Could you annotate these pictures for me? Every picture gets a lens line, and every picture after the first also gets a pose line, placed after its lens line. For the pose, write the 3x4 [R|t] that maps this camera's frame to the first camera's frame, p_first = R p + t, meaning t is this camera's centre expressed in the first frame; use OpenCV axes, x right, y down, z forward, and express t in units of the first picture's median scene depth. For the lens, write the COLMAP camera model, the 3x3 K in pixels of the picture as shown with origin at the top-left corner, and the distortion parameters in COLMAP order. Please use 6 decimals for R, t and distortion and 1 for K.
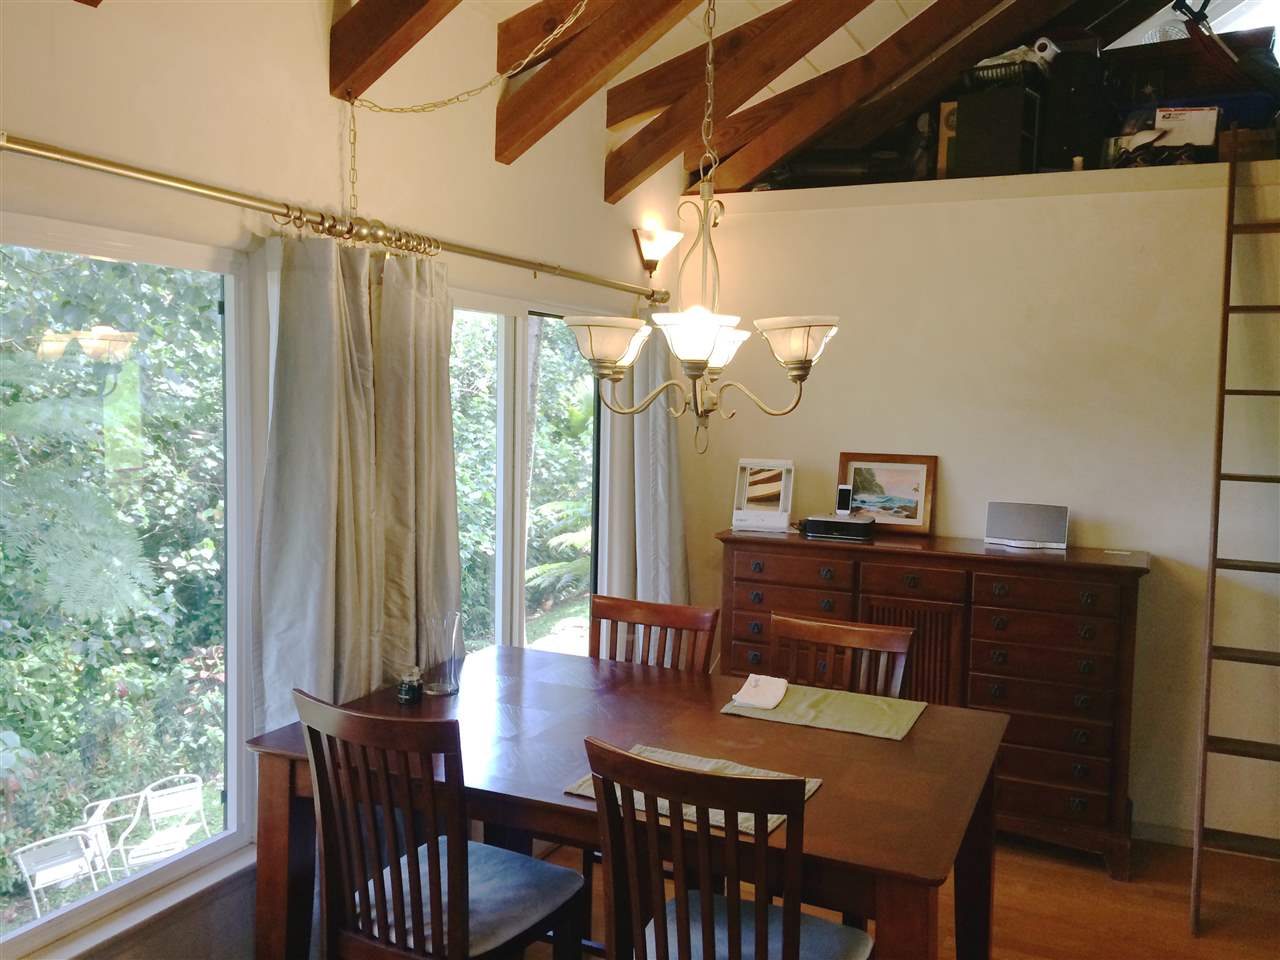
lens RADIAL K [[1124.4, 0, 640.0], [0, 1124.4, 480.0], [0, 0, 1]] dist [0.075225, -0.004304]
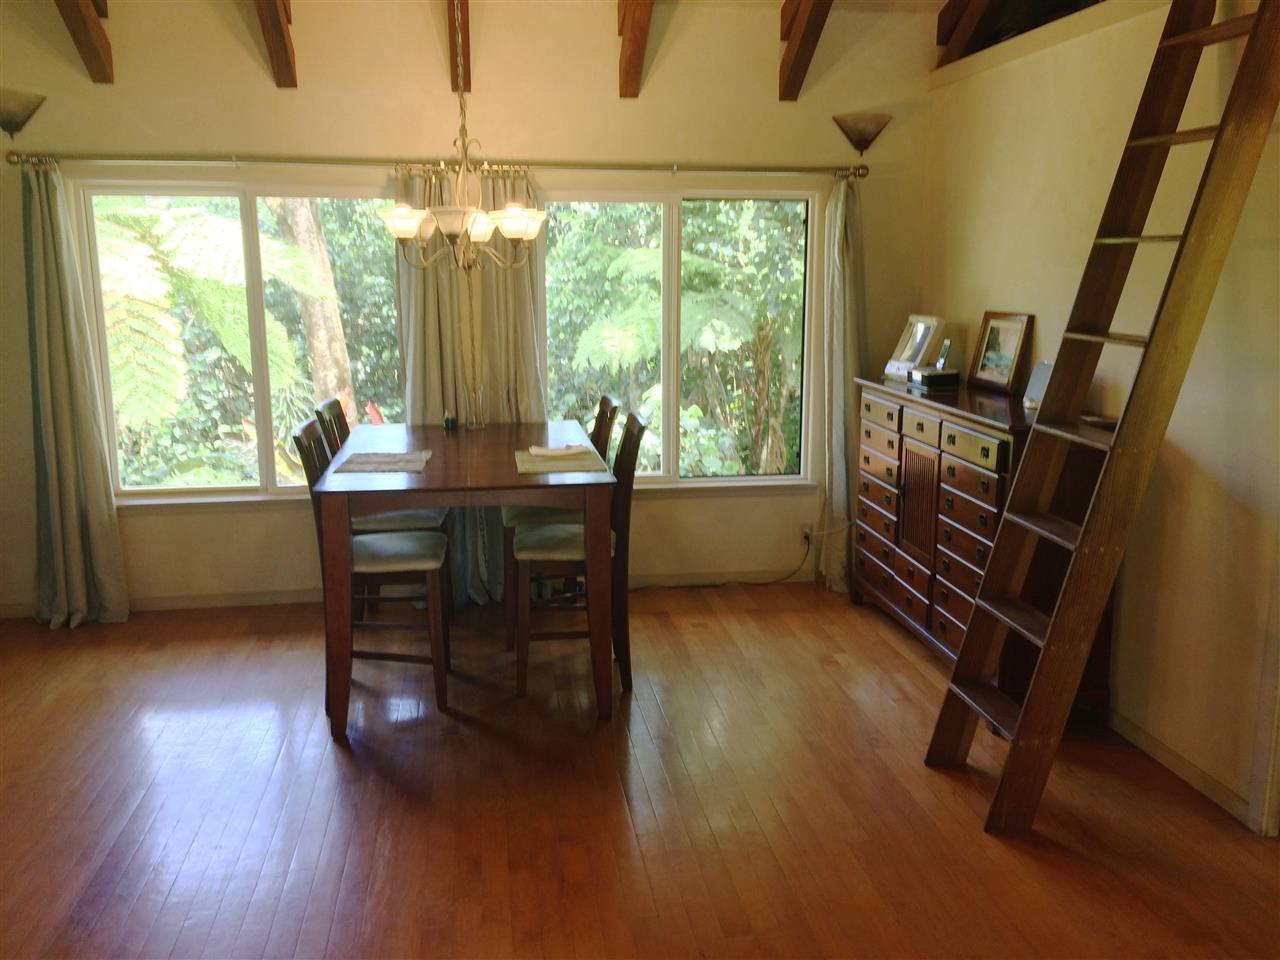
lens RADIAL K [[1124.4, 0, 640.0], [0, 1124.4, 480.0], [0, 0, 1]] dist [0.075225, -0.004304]
pose [[0.531491, 0.135554, -0.836147, 0.922401], [-0.049008, 0.990380, 0.129406, 0.010071], [0.845645, -0.027800, 0.533021, 0.183170]]
